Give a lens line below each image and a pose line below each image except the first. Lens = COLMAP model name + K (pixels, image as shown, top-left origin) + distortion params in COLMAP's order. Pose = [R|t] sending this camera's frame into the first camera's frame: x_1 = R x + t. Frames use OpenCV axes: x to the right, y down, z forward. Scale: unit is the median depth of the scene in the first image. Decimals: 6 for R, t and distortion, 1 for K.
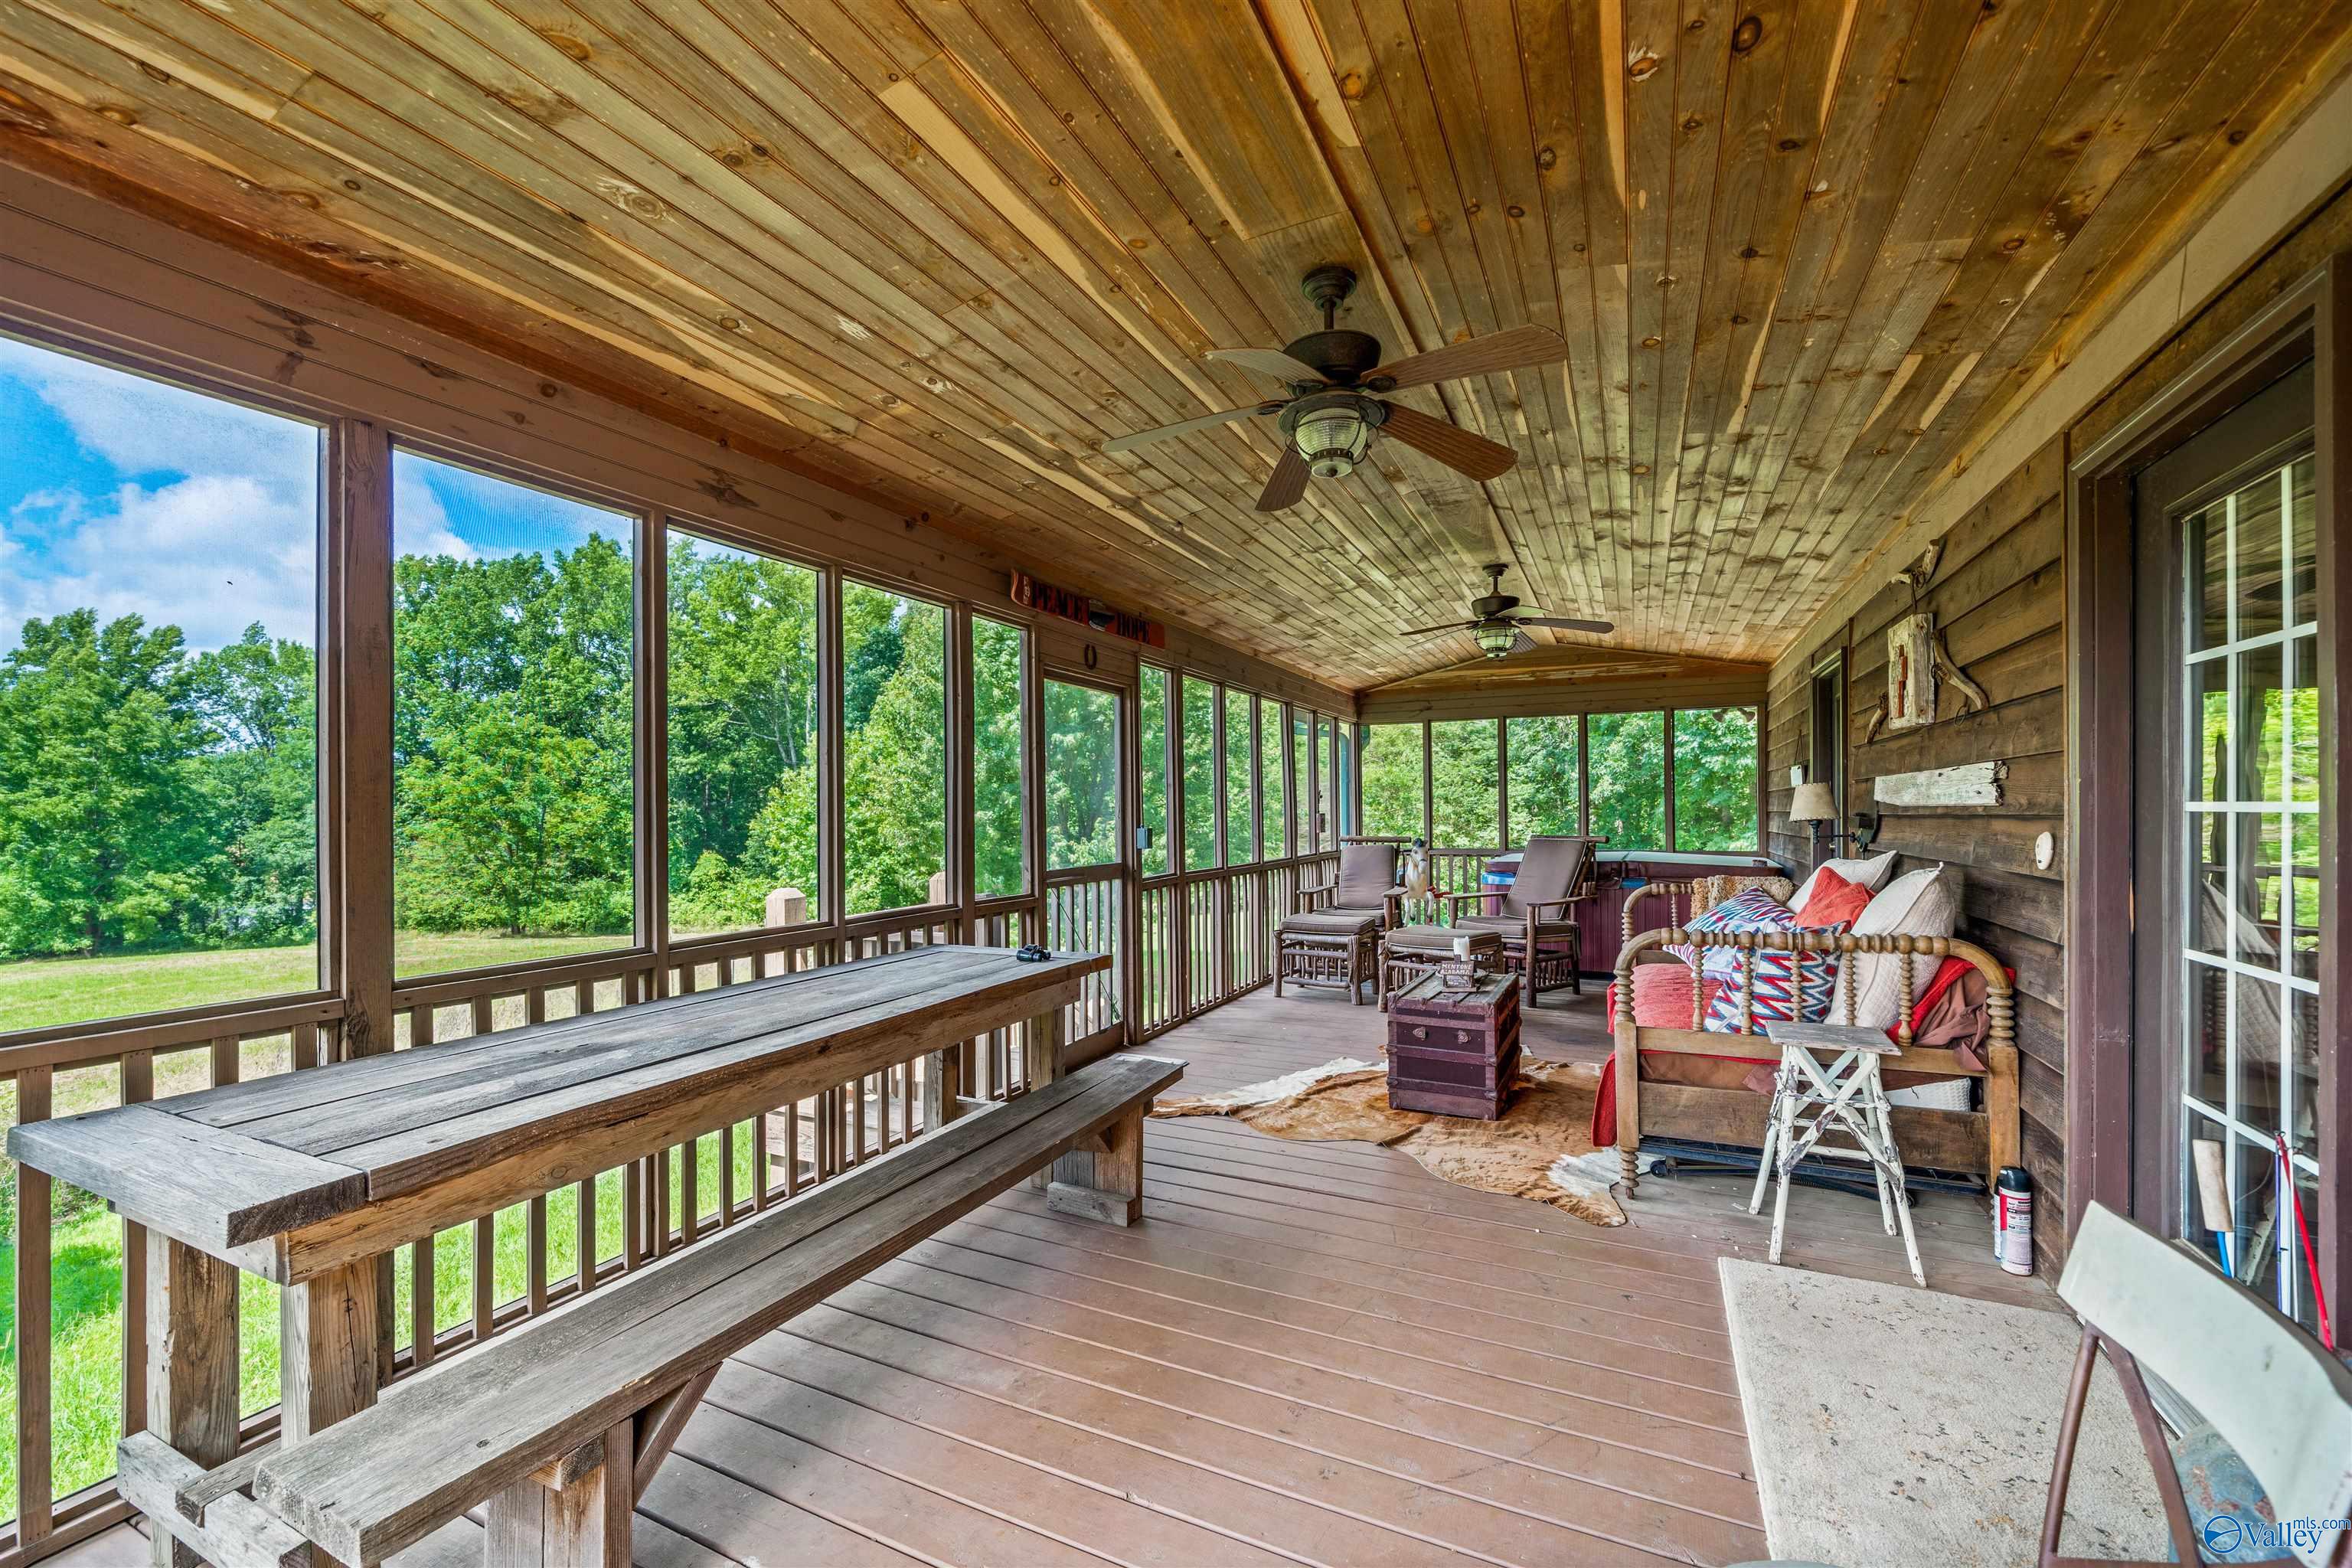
lens RADIAL K [[941.4, 0, 1173.4], [0, 941.4, 804.0], [0, 0, 1]] dist [-0.001136, -0.000777]
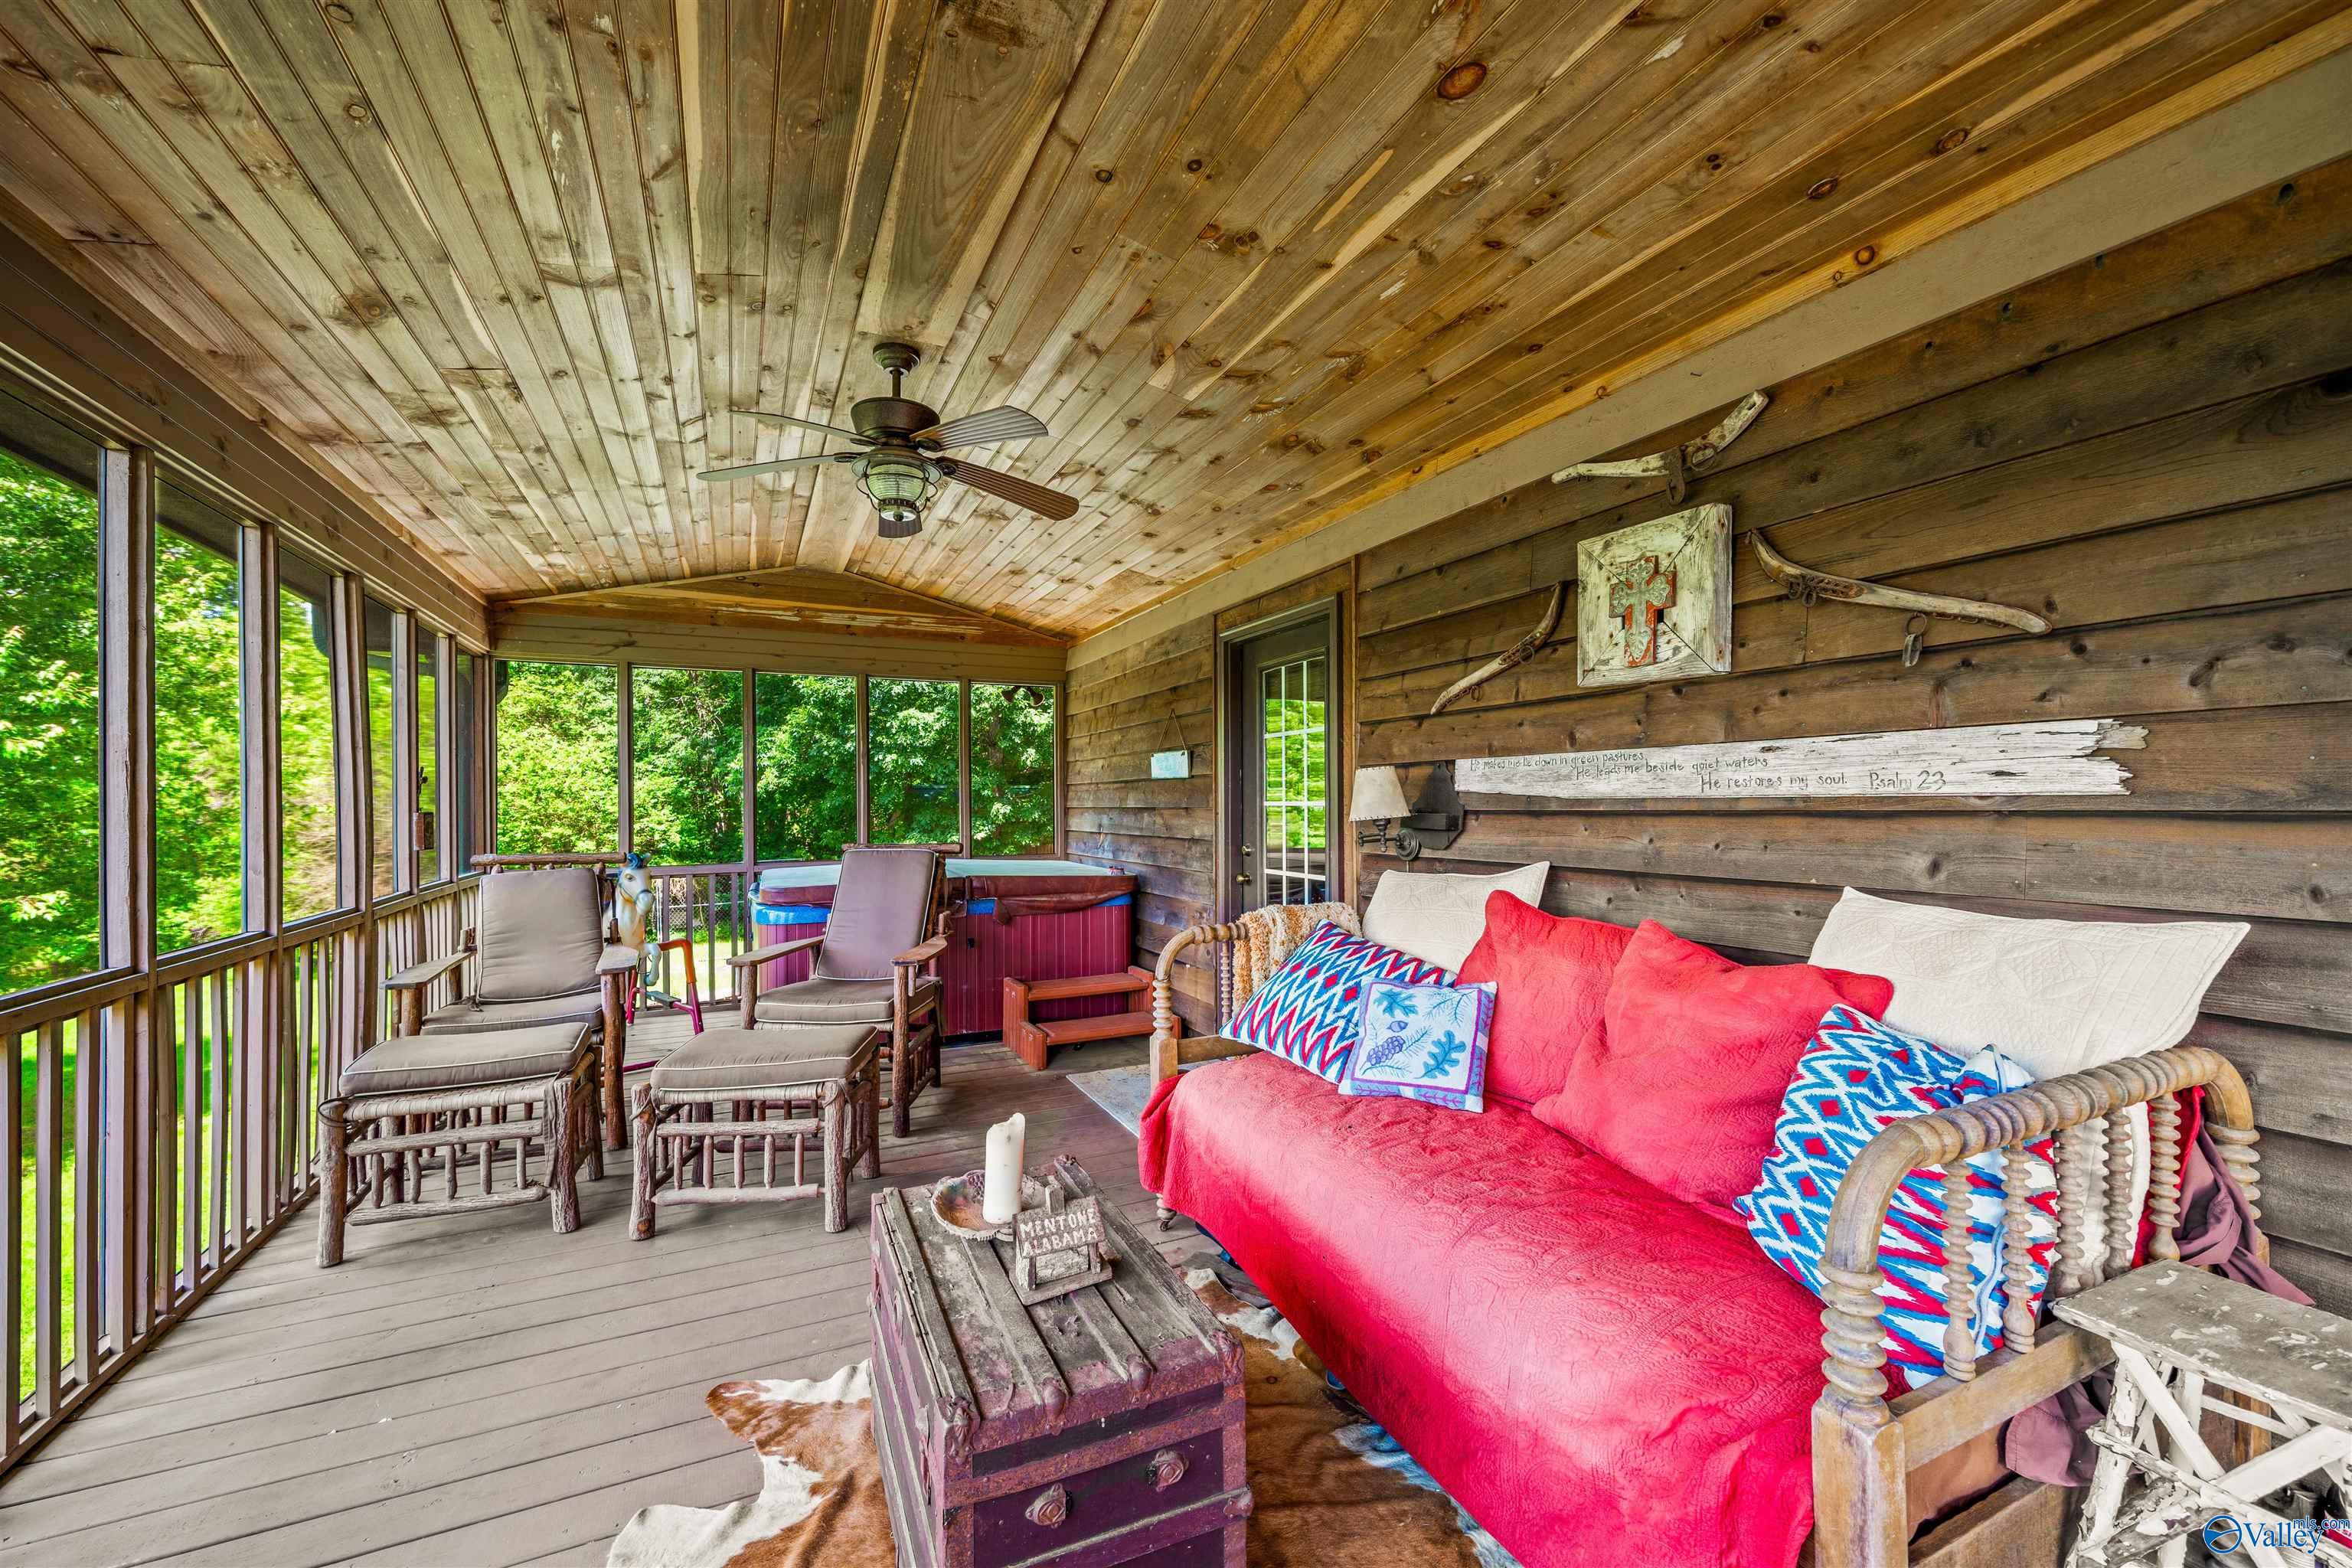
lens RADIAL K [[941.4, 0, 1174.1], [0, 941.4, 799.1], [0, 0, 1]] dist [-0.001136, -0.000777]
pose [[0.634536, 0.006047, 0.772870, 0.024875], [-0.004522, 0.999981, -0.004111, 0.003832], [-0.772880, -0.000886, 0.634551, 0.446116]]
